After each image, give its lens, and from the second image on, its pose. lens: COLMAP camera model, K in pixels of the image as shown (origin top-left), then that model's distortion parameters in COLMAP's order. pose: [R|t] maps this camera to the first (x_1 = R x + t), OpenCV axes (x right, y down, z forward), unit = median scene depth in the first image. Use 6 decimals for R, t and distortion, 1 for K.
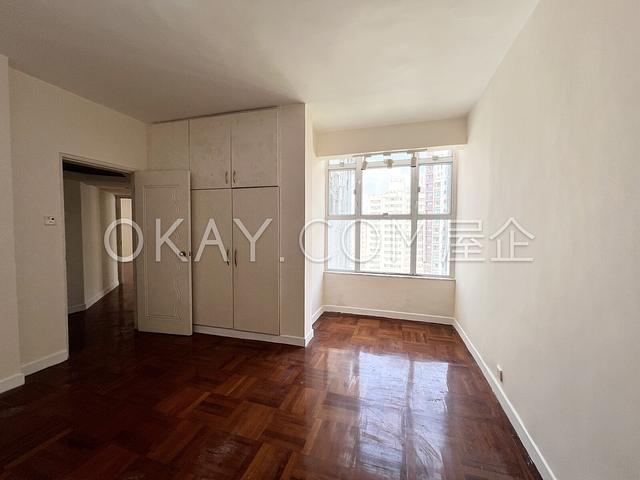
lens RADIAL K [[259.0, 0, 320.1], [0, 259.0, 238.2], [0, 0, 1]] dist [0.000713, 0.001472]
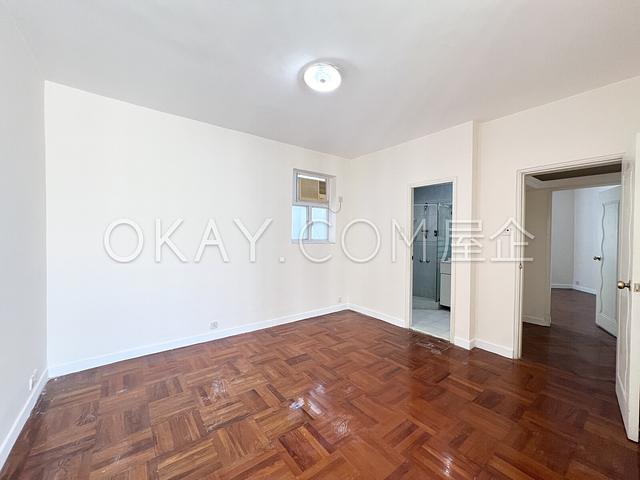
lens RADIAL K [[259.0, 0, 319.1], [0, 259.0, 240.6], [0, 0, 1]] dist [0.000713, 0.001472]
pose [[-0.574664, 0.010683, -0.818320, 0.330089], [-0.042099, 0.998205, 0.042595, -0.034873], [0.817306, 0.058928, -0.573183, 0.807698]]
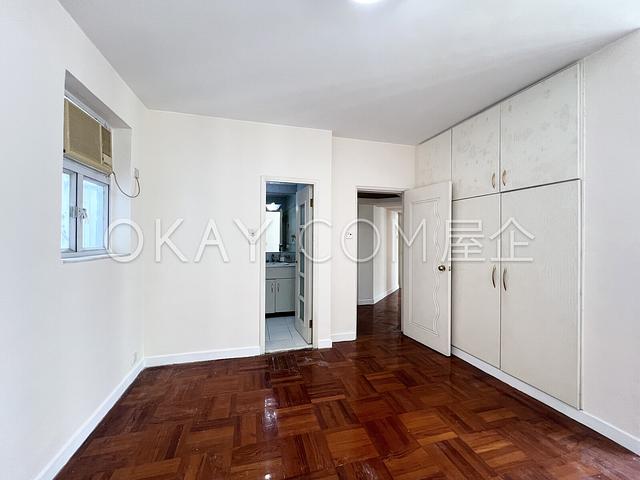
lens RADIAL K [[259.0, 0, 319.4], [0, 259.0, 236.7], [0, 0, 1]] dist [0.000713, 0.001472]
pose [[0.539096, -0.006895, -0.842216, 0.038984], [-0.035085, 0.998915, -0.030636, -0.009852], [0.841513, 0.046064, 0.538269, 0.094333]]
